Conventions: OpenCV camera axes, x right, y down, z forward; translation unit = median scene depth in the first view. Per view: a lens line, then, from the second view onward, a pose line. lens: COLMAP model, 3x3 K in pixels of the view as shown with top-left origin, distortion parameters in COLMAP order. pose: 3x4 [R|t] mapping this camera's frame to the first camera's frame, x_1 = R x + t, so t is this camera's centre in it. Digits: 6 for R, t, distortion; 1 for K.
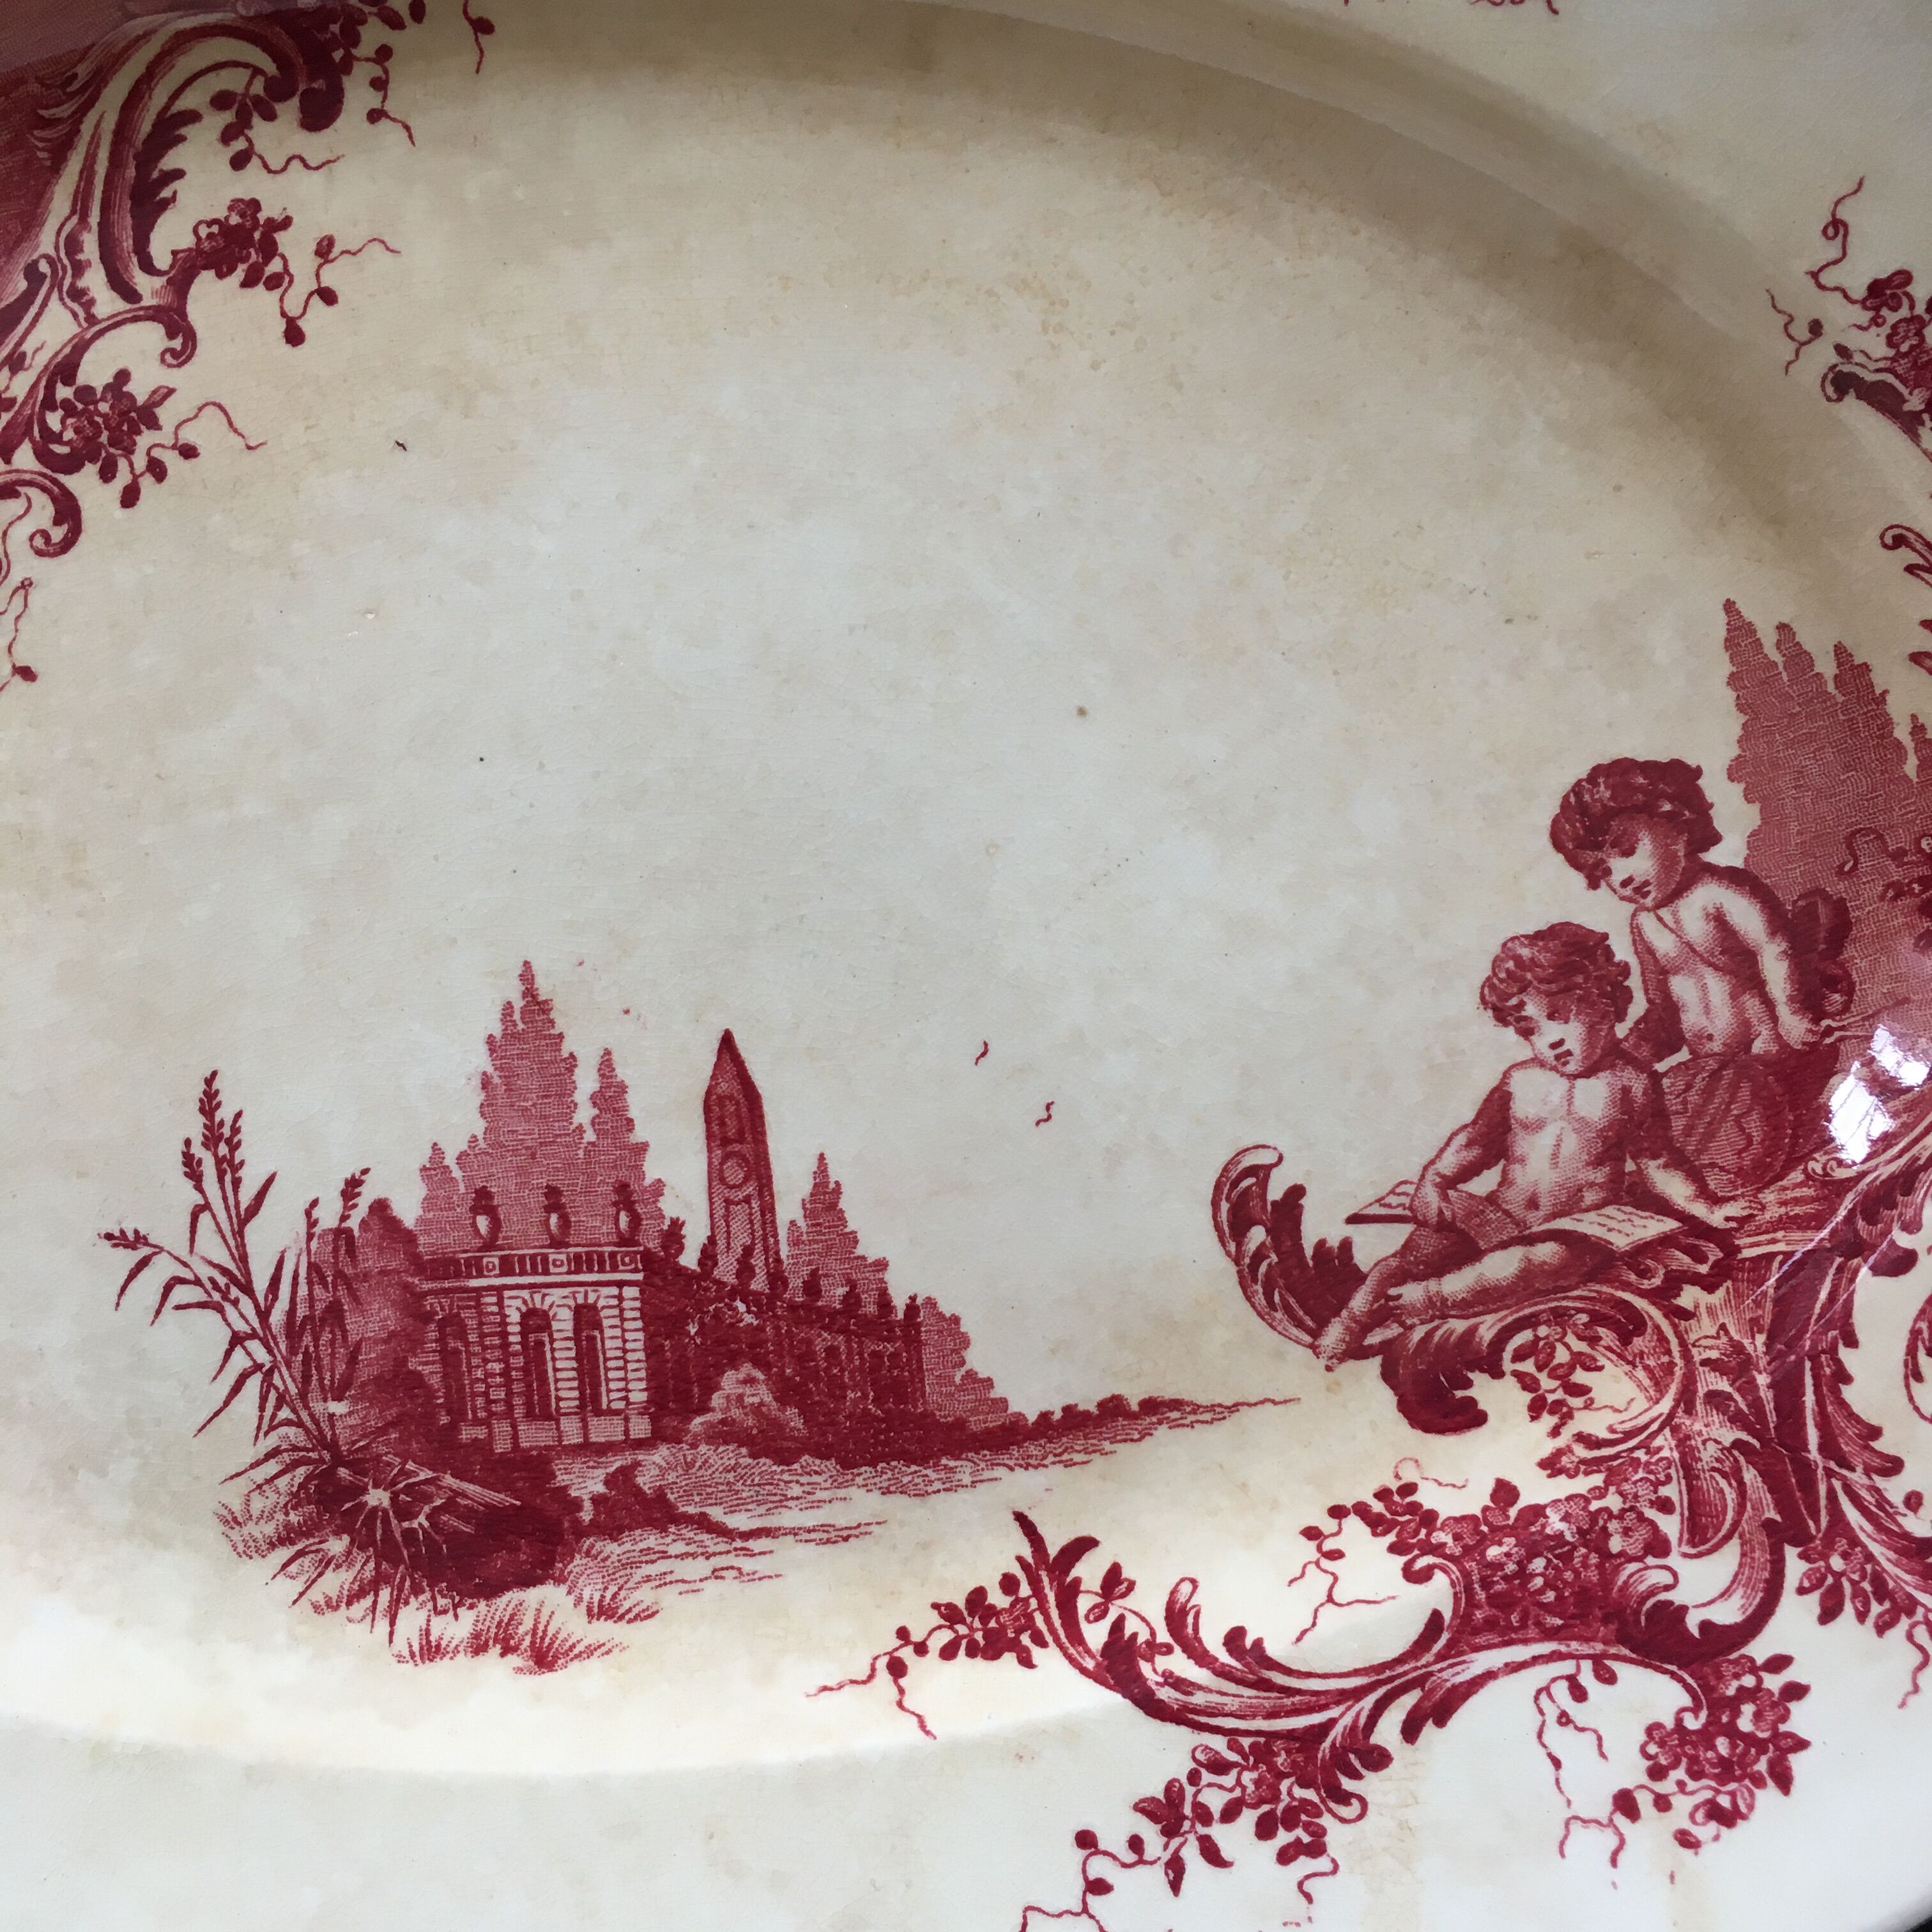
lens RADIAL K [[2236.3, 0, 963.2], [0, 2236.3, 952.6], [0, 0, 1]] dist [0.053682, -0.059734]
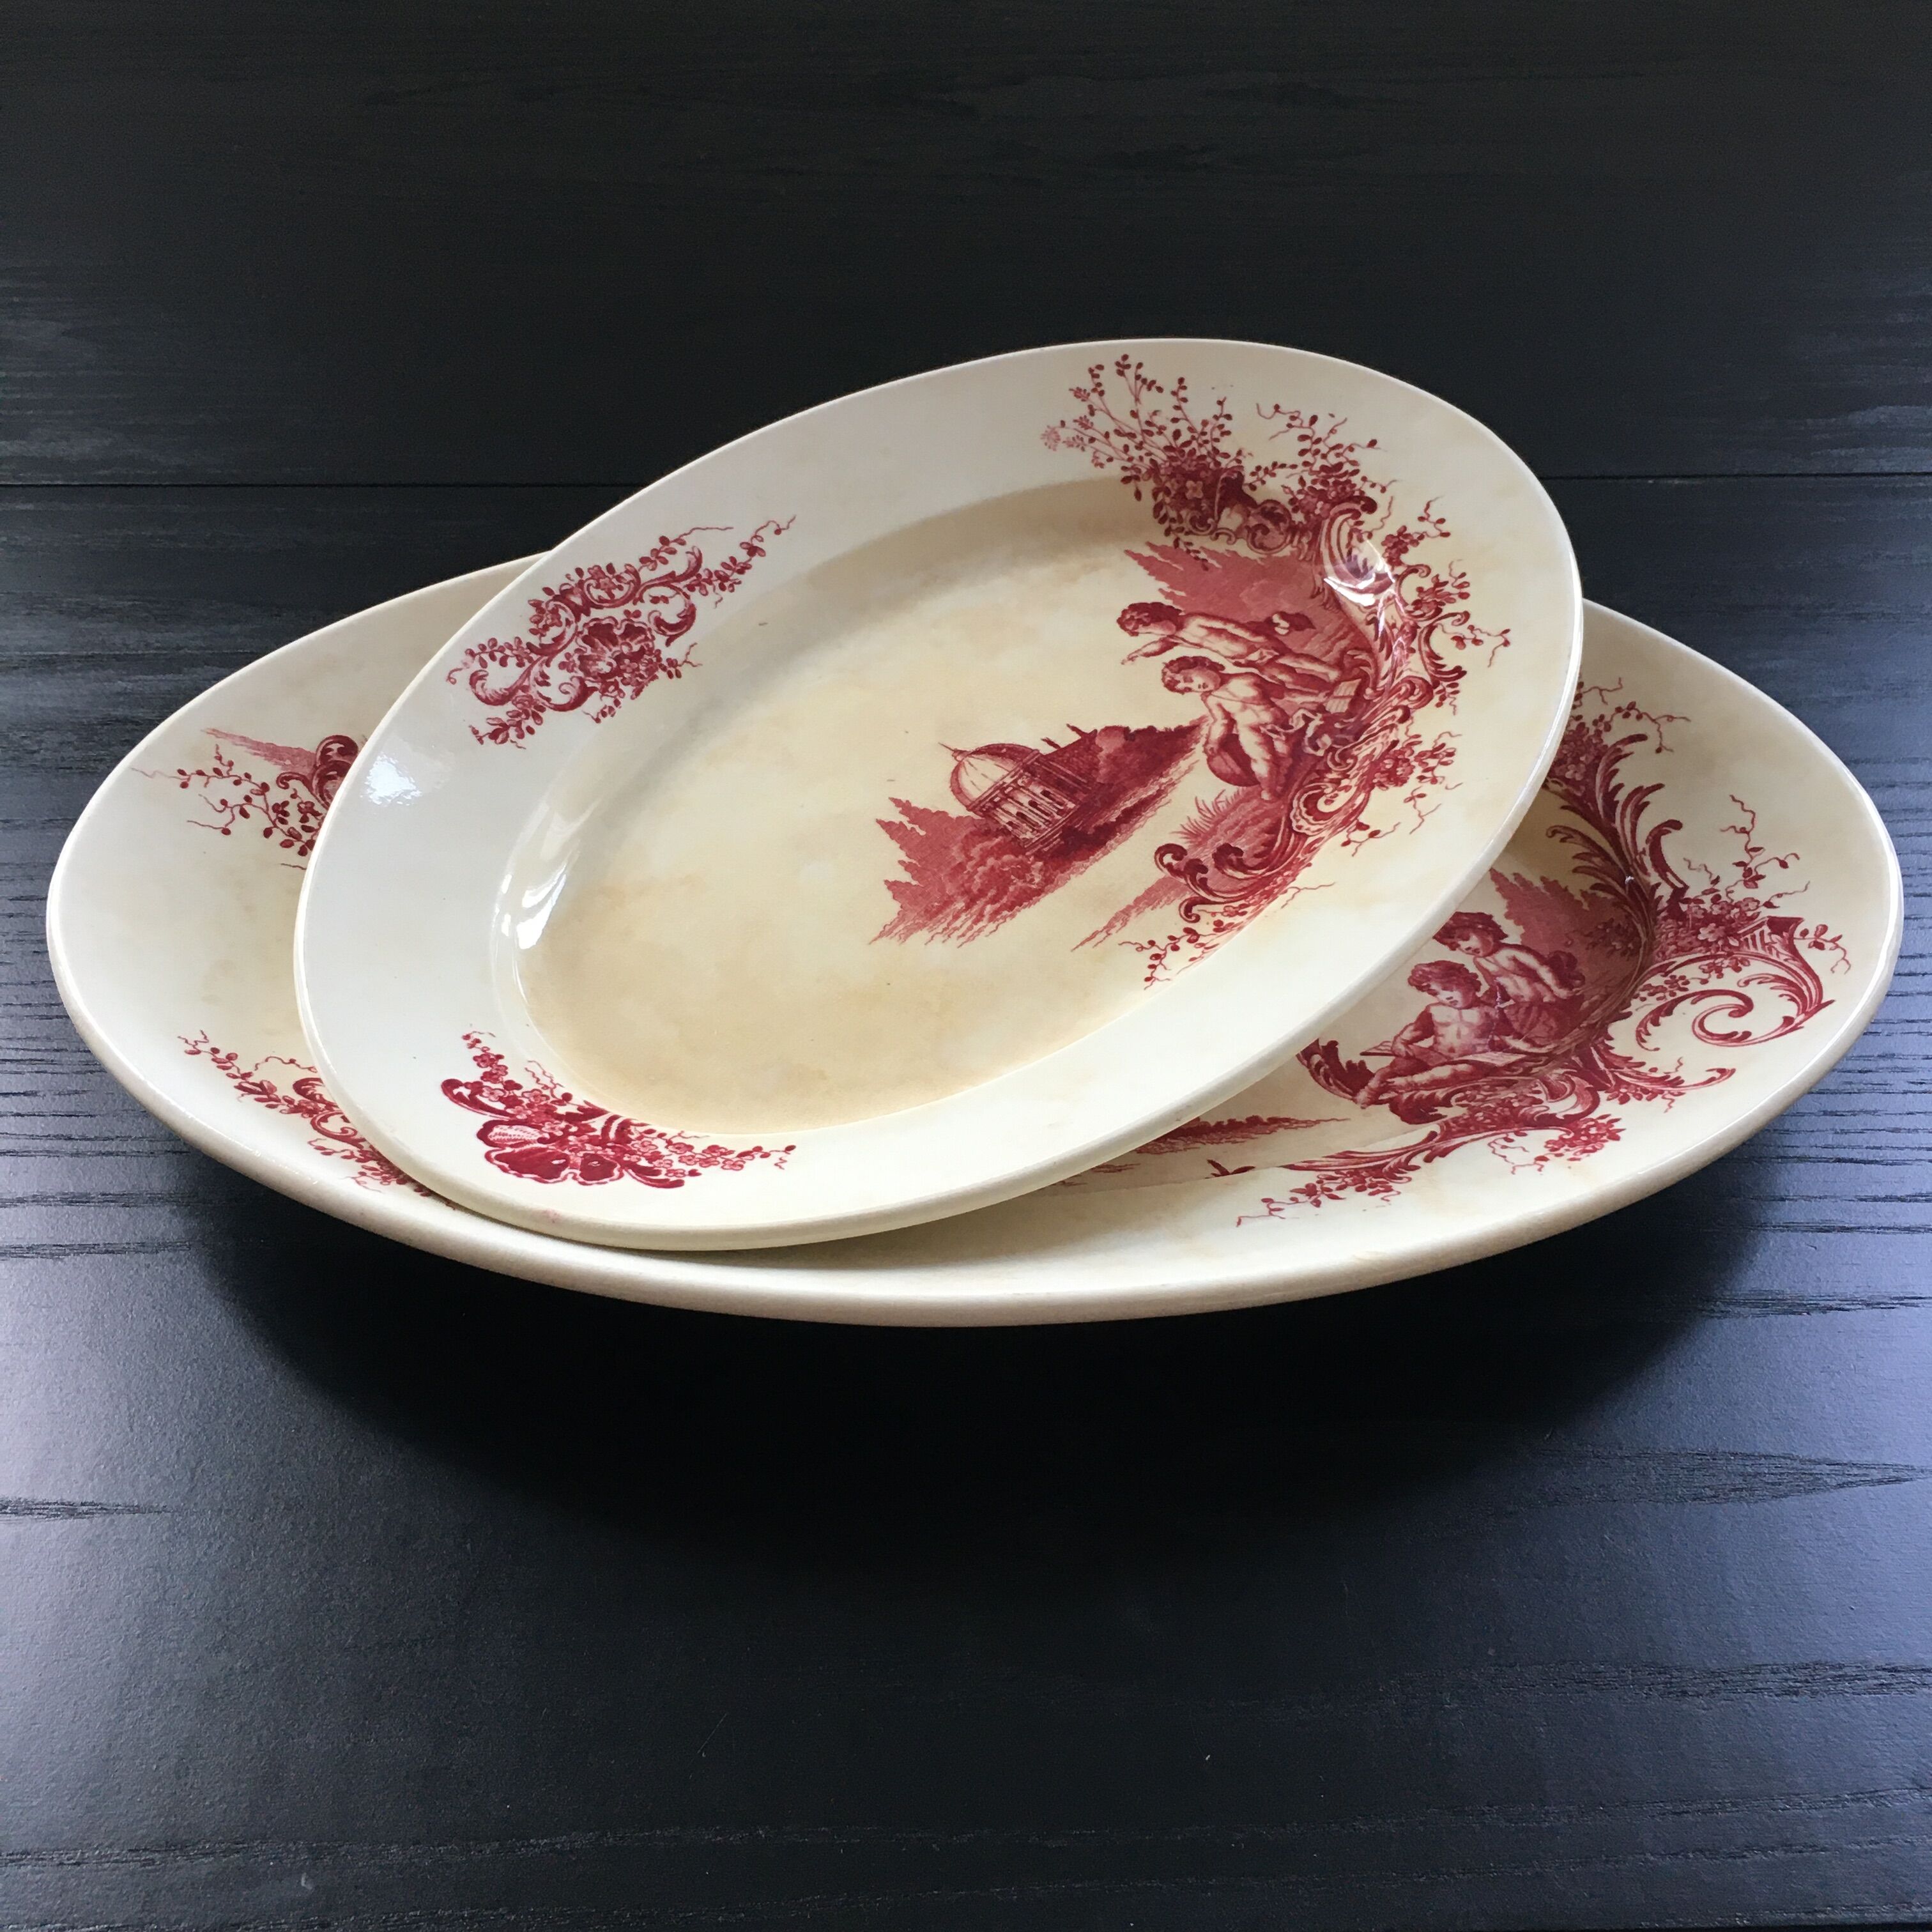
lens RADIAL K [[2226.3, 0, 958.5], [0, 2226.3, 958.1], [0, 0, 1]] dist [0.048332, 0.026317]
pose [[0.999593, 0.013907, 0.024897, -0.239540], [0.010330, 0.637166, -0.770657, 1.607387], [-0.026582, 0.770601, 0.636763, -0.323011]]
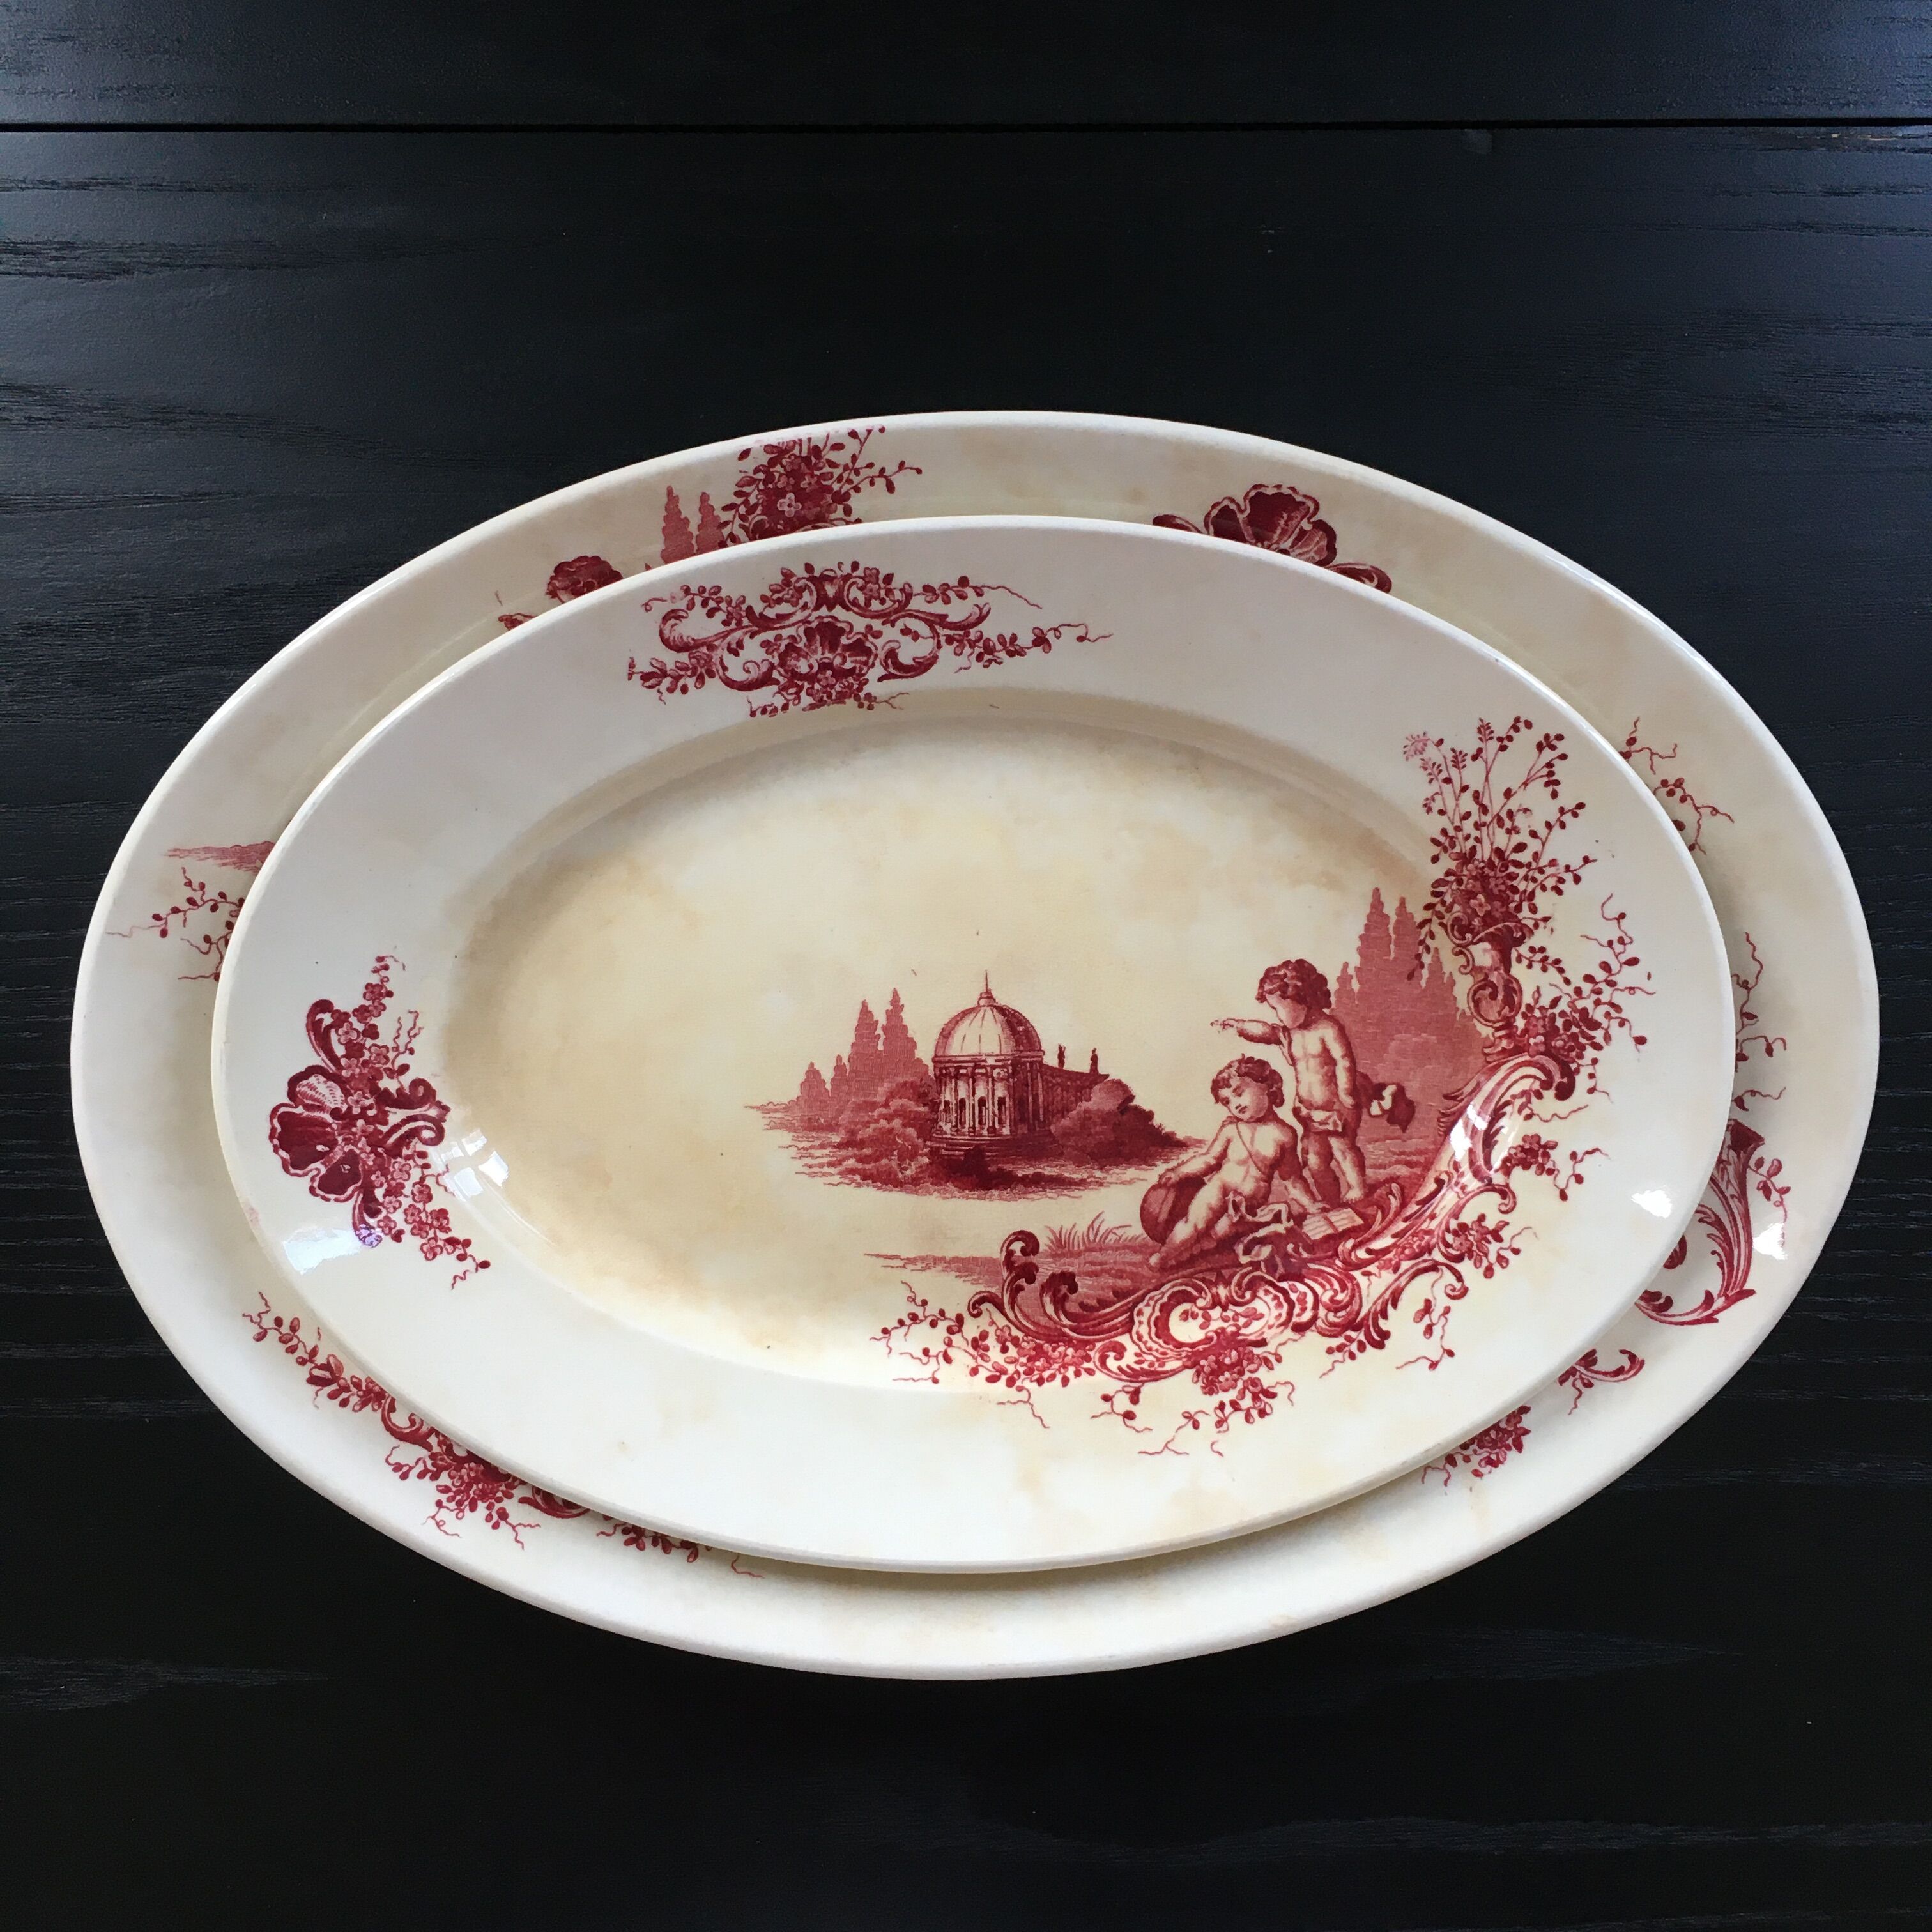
lens RADIAL K [[2236.3, 0, 963.2], [0, 2236.3, 952.6], [0, 0, 1]] dist [0.053682, -0.059734]
pose [[0.683089, 0.730254, 0.010870, -0.258408], [-0.716264, 0.672762, -0.185358, 0.202610], [-0.142672, 0.118830, 0.982611, -1.210697]]
